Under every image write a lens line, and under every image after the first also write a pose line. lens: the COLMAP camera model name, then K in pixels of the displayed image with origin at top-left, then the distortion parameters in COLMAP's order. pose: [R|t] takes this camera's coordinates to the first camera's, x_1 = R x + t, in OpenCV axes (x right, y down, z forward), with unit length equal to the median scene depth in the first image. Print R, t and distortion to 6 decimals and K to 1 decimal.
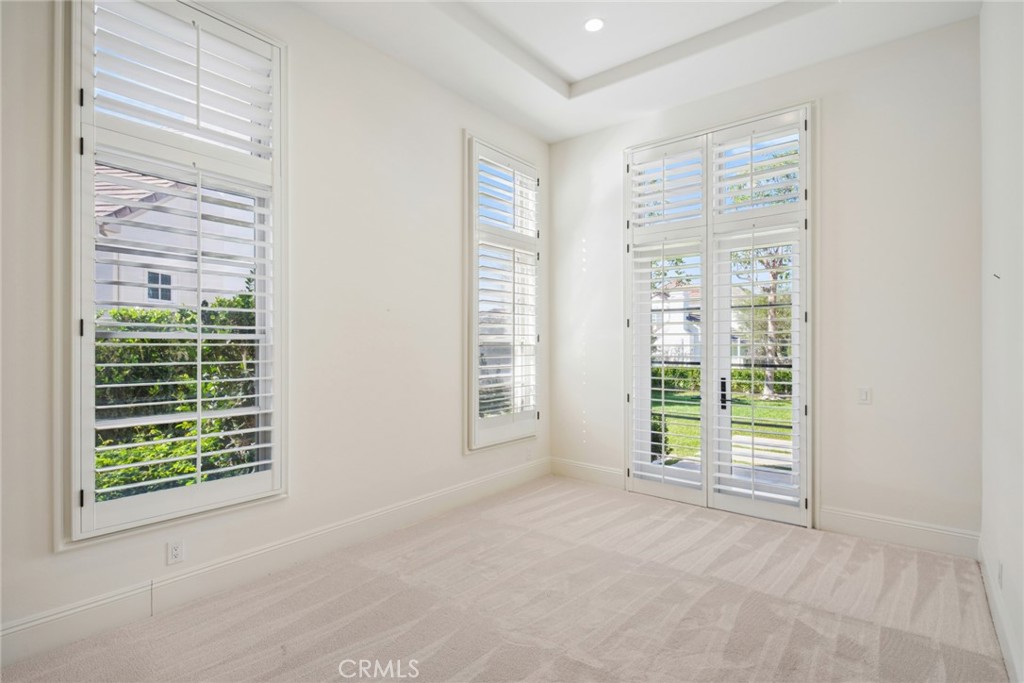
lens RADIAL K [[506.1, 0, 489.9], [0, 506.1, 342.7], [0, 0, 1]] dist [-0.038261, 0.014415]
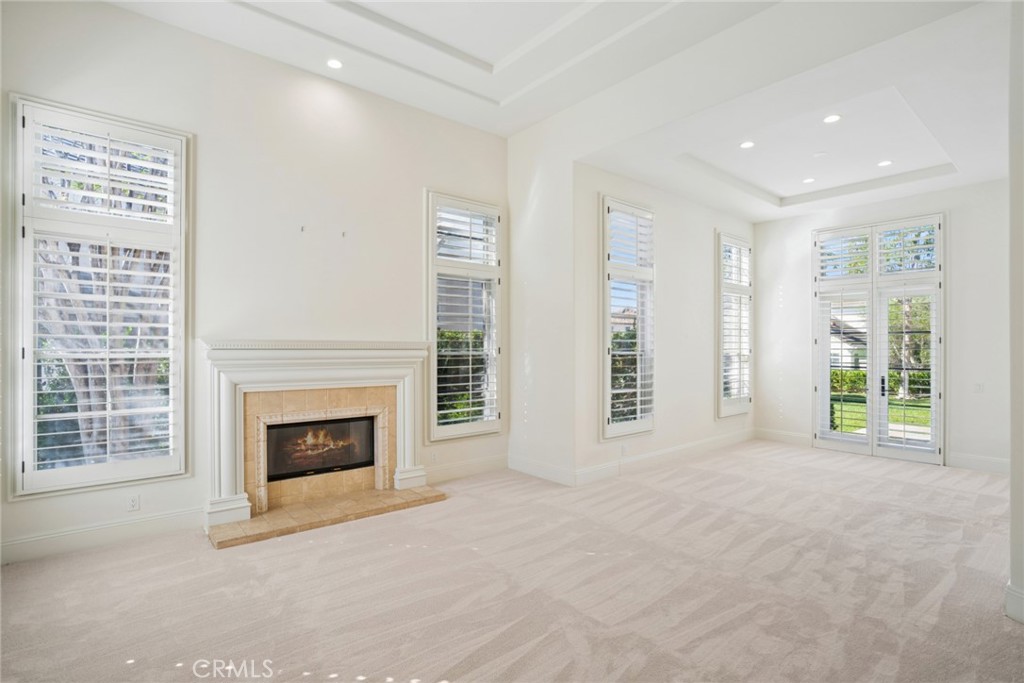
lens RADIAL K [[506.1, 0, 503.5], [0, 506.1, 342.8], [0, 0, 1]] dist [-0.038261, 0.014415]
pose [[0.985795, 0.000016, -0.167951, -0.435679], [-0.000276, 0.999999, -0.001525, -0.033059], [0.167950, 0.001549, 0.985794, -0.727721]]
